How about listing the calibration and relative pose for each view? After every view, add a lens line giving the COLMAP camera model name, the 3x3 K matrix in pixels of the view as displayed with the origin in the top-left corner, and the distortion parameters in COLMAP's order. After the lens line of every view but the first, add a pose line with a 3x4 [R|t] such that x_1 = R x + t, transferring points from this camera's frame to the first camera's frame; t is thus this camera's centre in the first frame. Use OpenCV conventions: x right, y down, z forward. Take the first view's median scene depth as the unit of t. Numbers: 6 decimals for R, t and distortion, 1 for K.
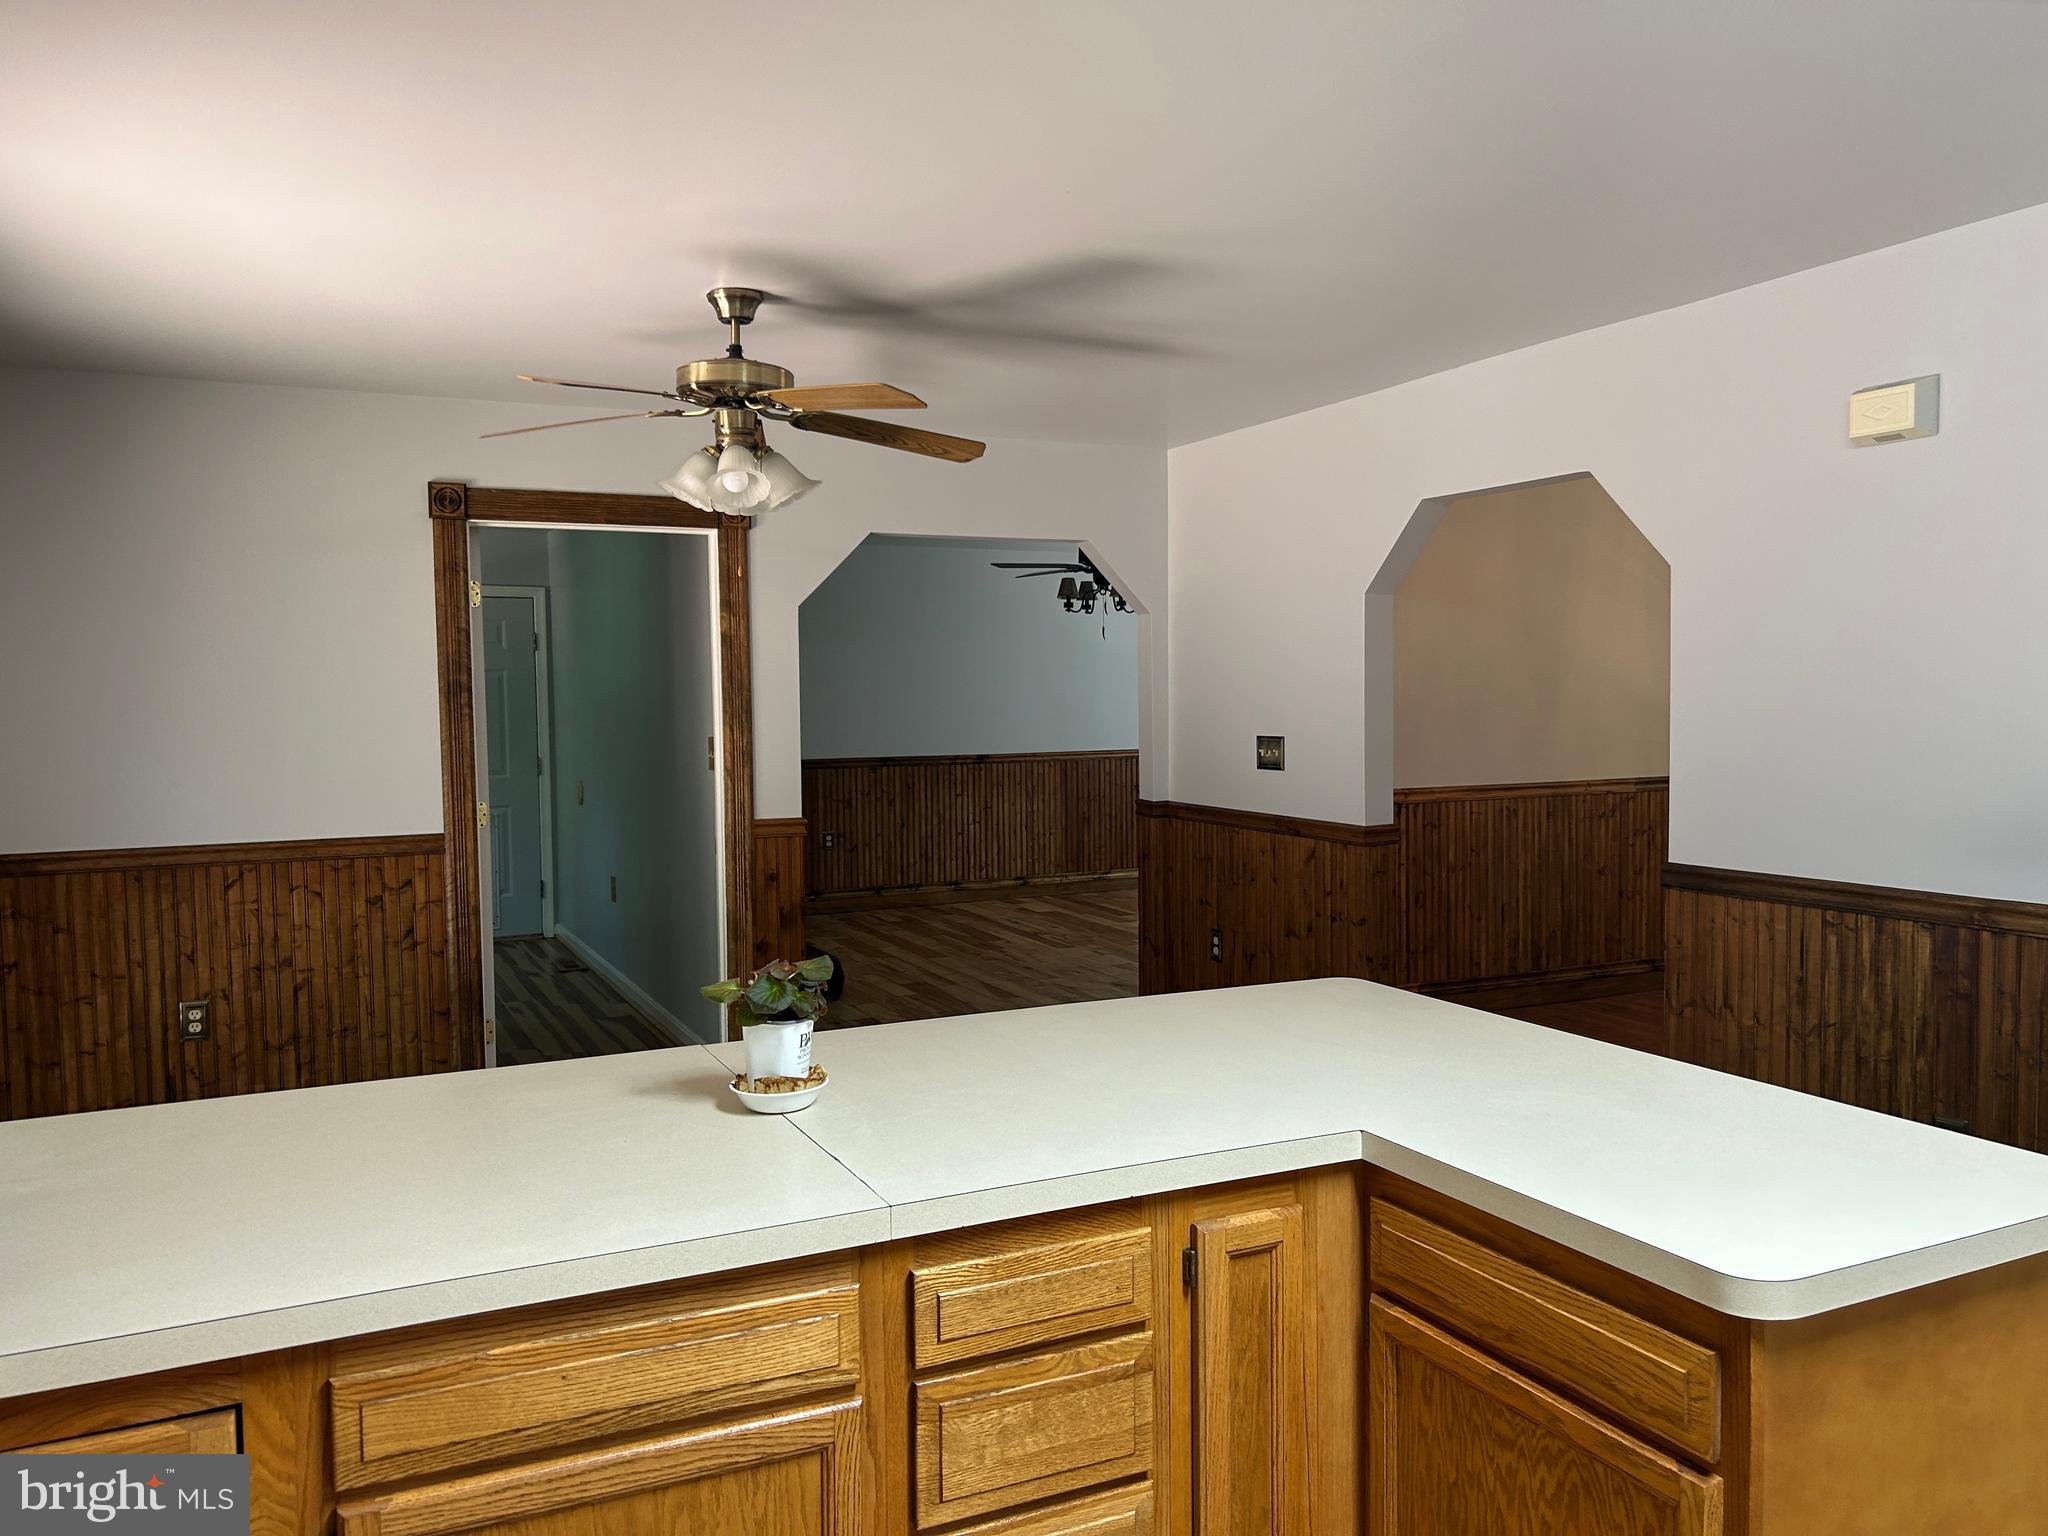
lens RADIAL K [[1535.5, 0, 1028.5], [0, 1535.5, 772.9], [0, 0, 1]] dist [0.057363, -0.060613]
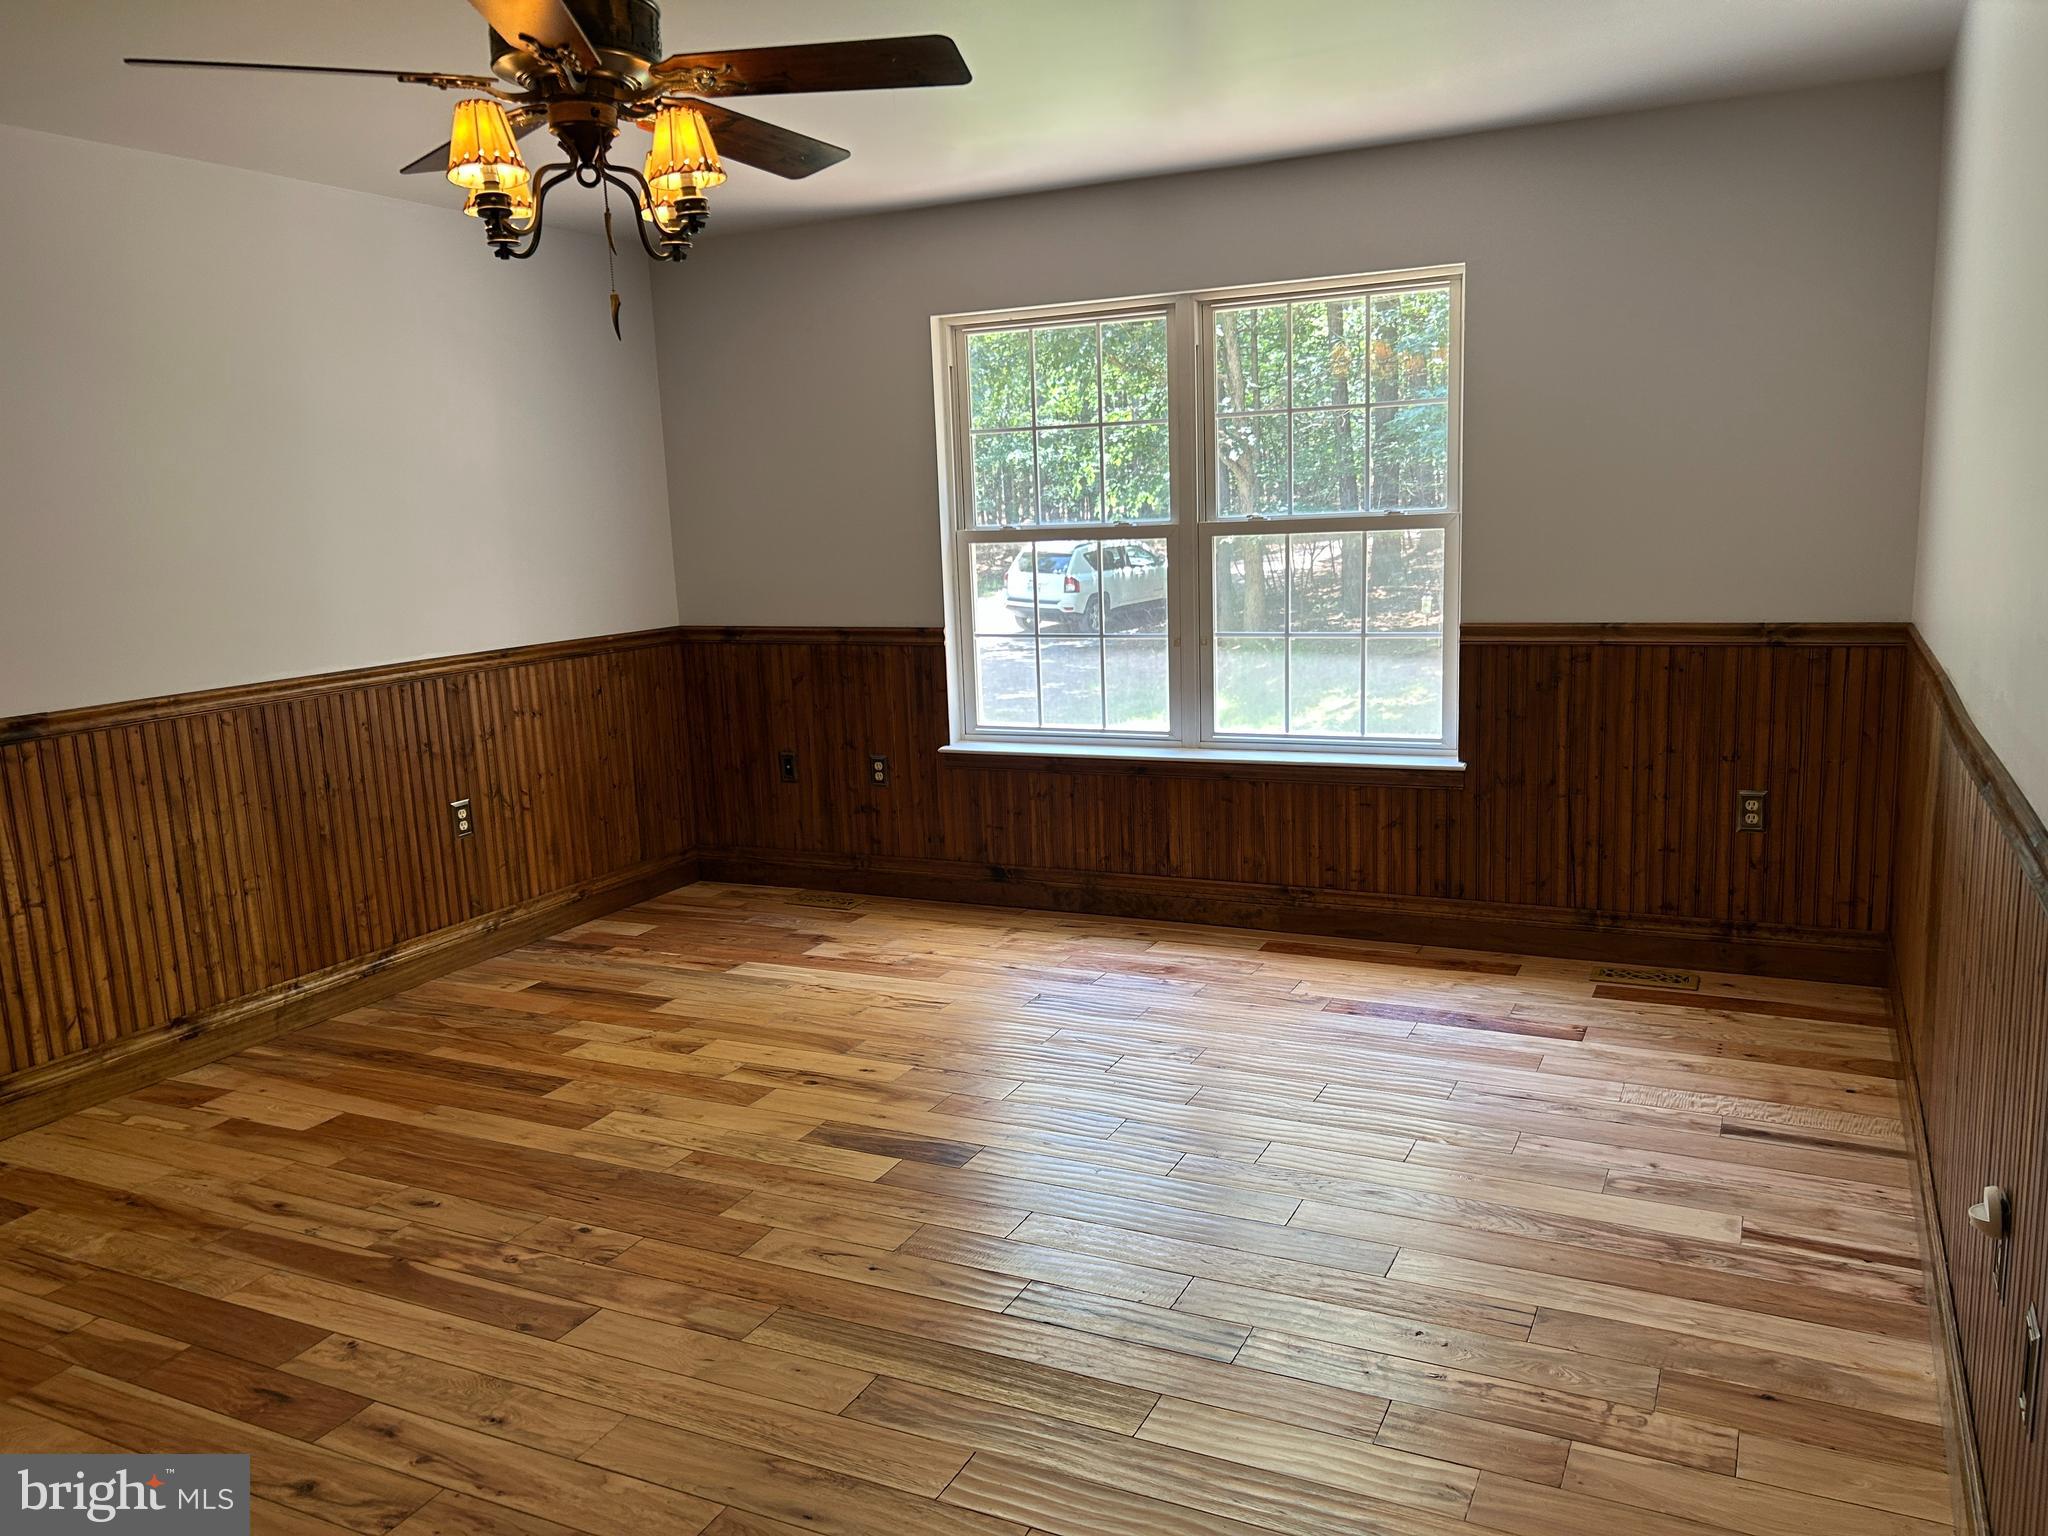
lens RADIAL K [[1535.5, 0, 1035.5], [0, 1535.5, 773.6], [0, 0, 1]] dist [0.057363, -0.060613]
pose [[0.785643, -0.129527, 0.604970, -0.065979], [0.069471, 0.990124, 0.121773, -0.026576], [-0.614768, -0.053642, 0.786882, 0.568829]]
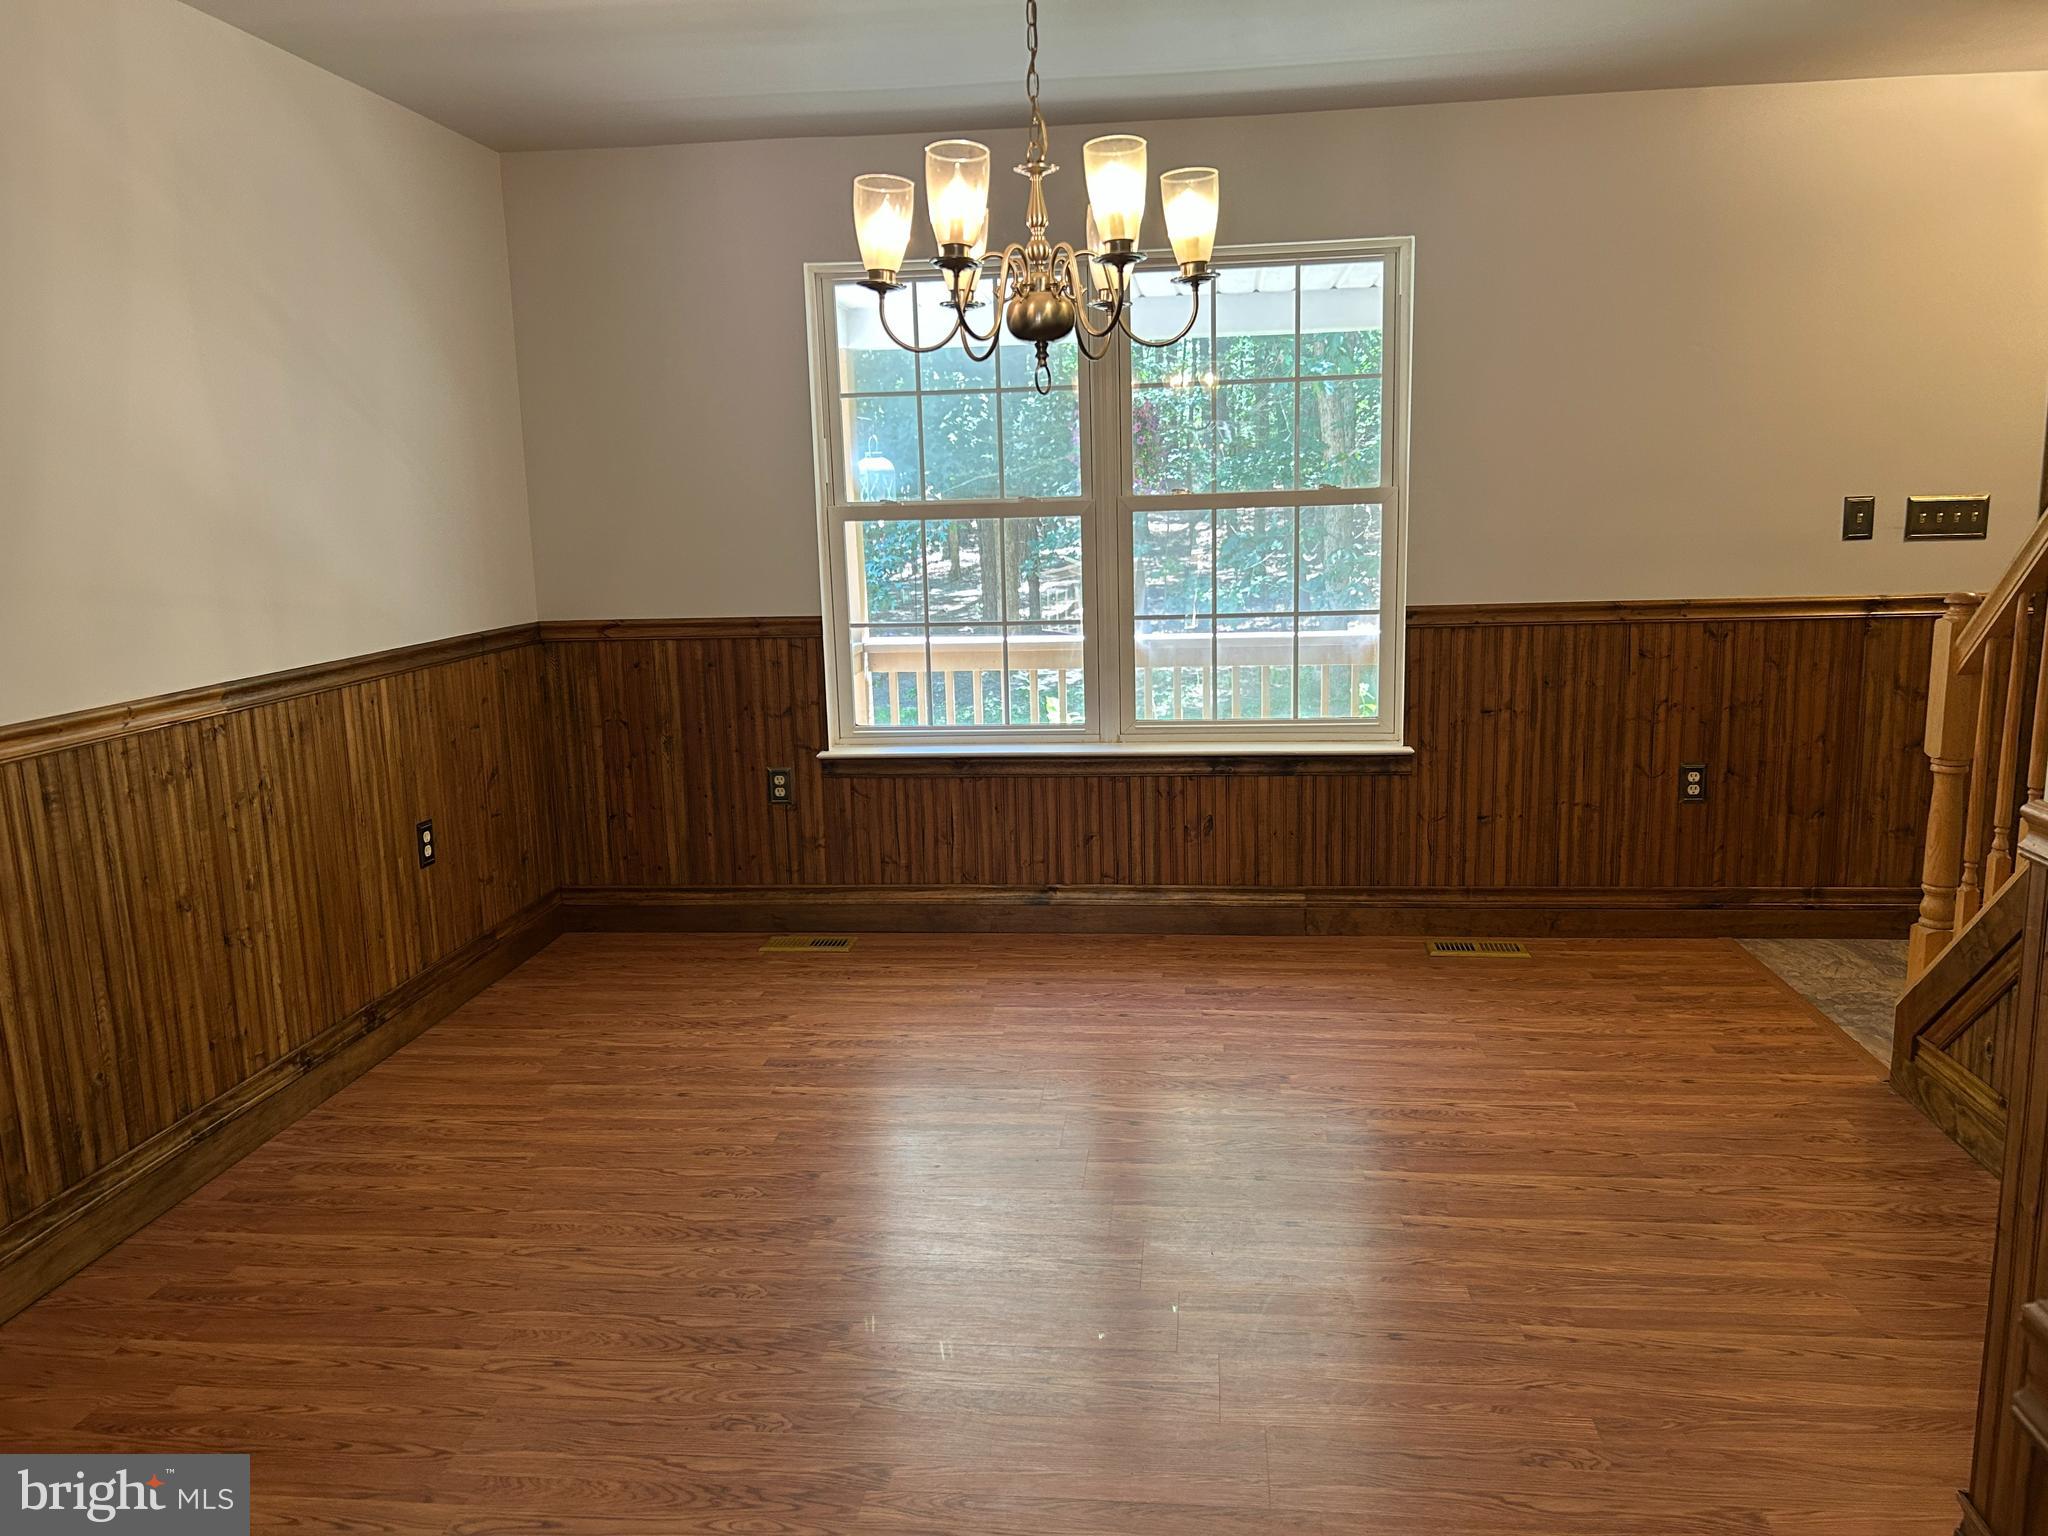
lens RADIAL K [[1535.5, 0, 1001.6], [0, 1535.5, 754.8], [0, 0, 1]] dist [0.057363, -0.060613]
pose [[0.550522, -0.154489, 0.820401, -0.120448], [0.072875, 0.987870, 0.137123, -0.032620], [-0.831634, -0.015703, 0.555103, 0.700628]]
